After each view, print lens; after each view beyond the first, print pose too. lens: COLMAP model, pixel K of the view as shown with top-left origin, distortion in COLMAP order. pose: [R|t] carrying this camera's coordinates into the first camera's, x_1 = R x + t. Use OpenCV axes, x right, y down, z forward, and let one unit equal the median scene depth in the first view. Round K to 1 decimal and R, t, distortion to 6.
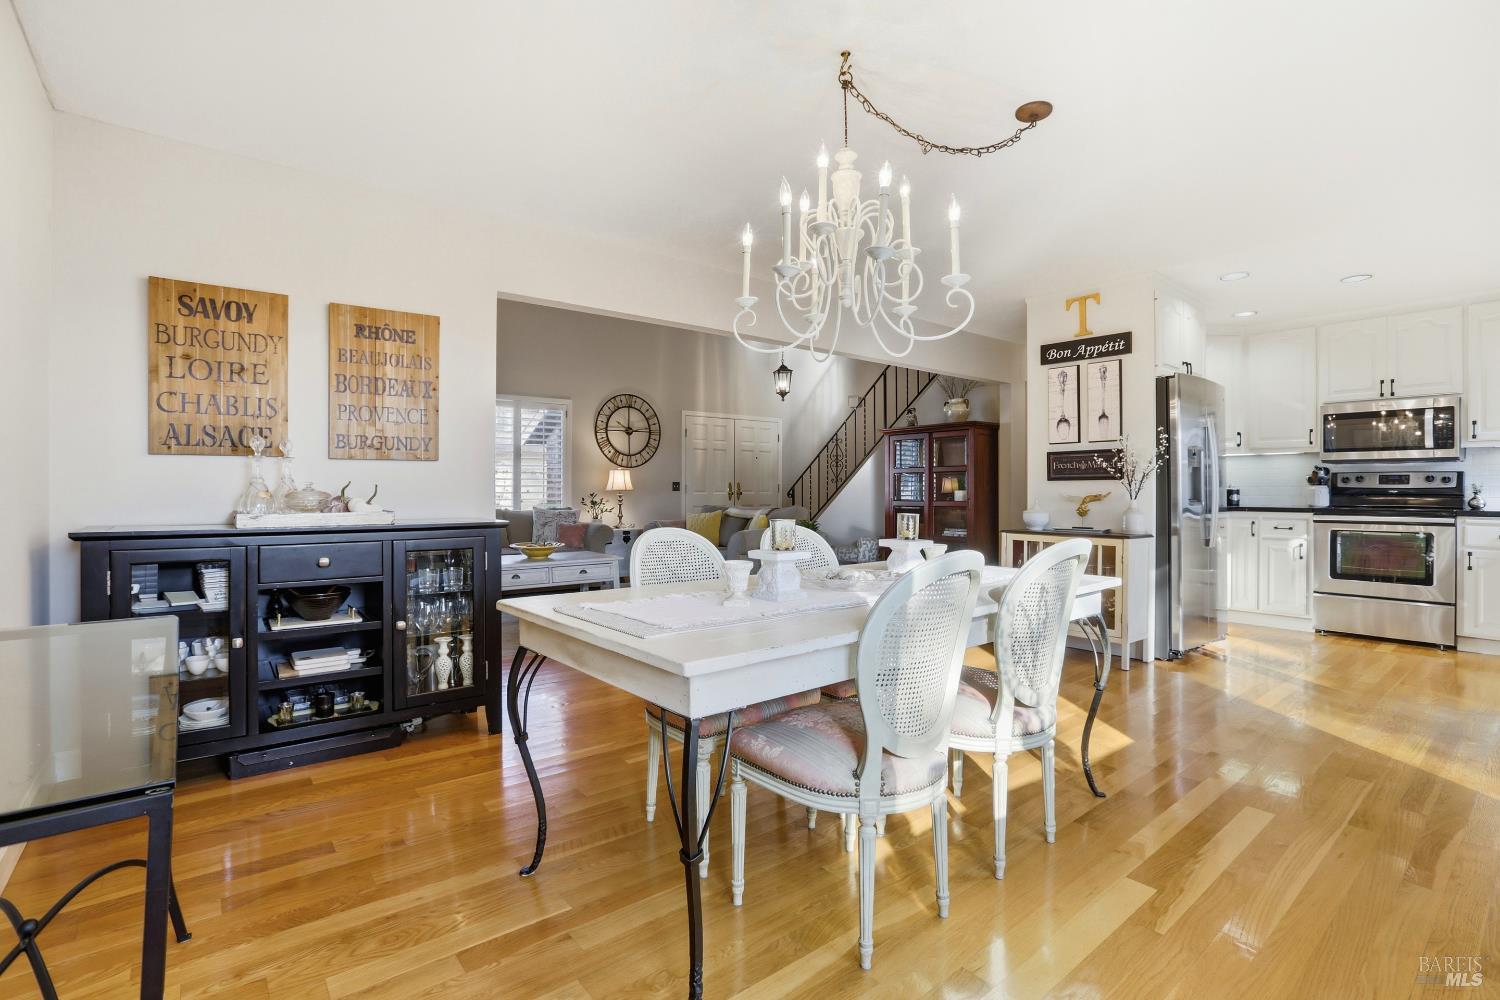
lens RADIAL K [[695.3, 0, 742.7], [0, 695.3, 493.0], [0, 0, 1]] dist [-0.049838, 0.014831]
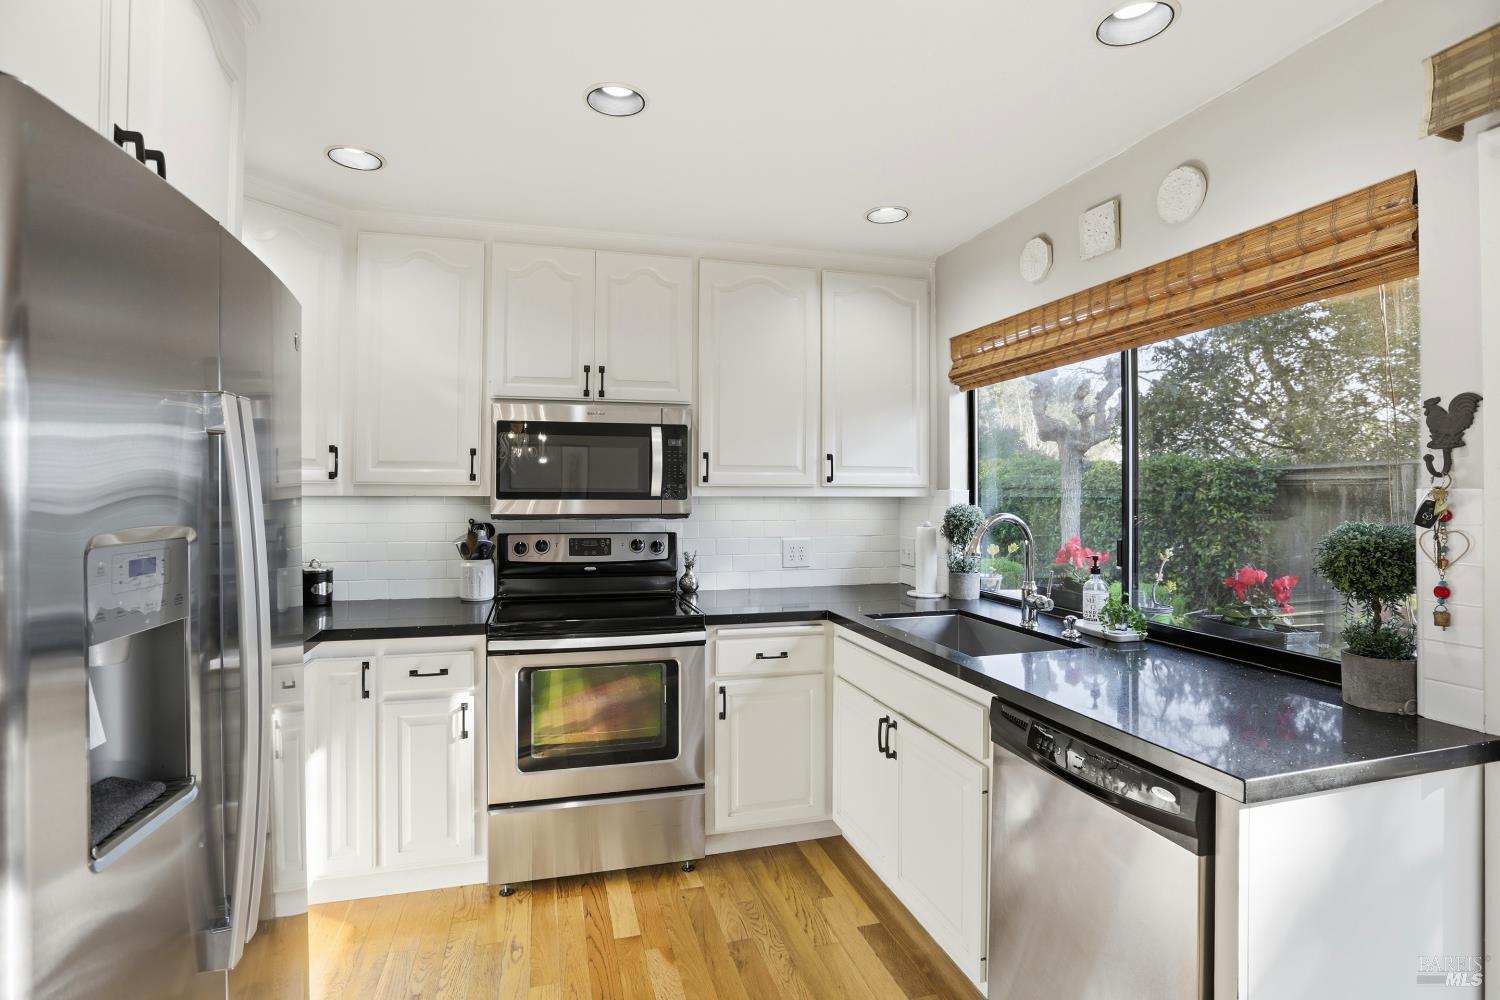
lens RADIAL K [[729.6, 0, 748.4], [0, 729.6, 483.2], [0, 0, 1]] dist [-0.062725, 0.025537]
pose [[0.392872, 0.013898, 0.919488, 0.476905], [0.001285, 0.999877, -0.015662, -0.066150], [-0.919592, 0.007334, 0.392806, 0.662923]]
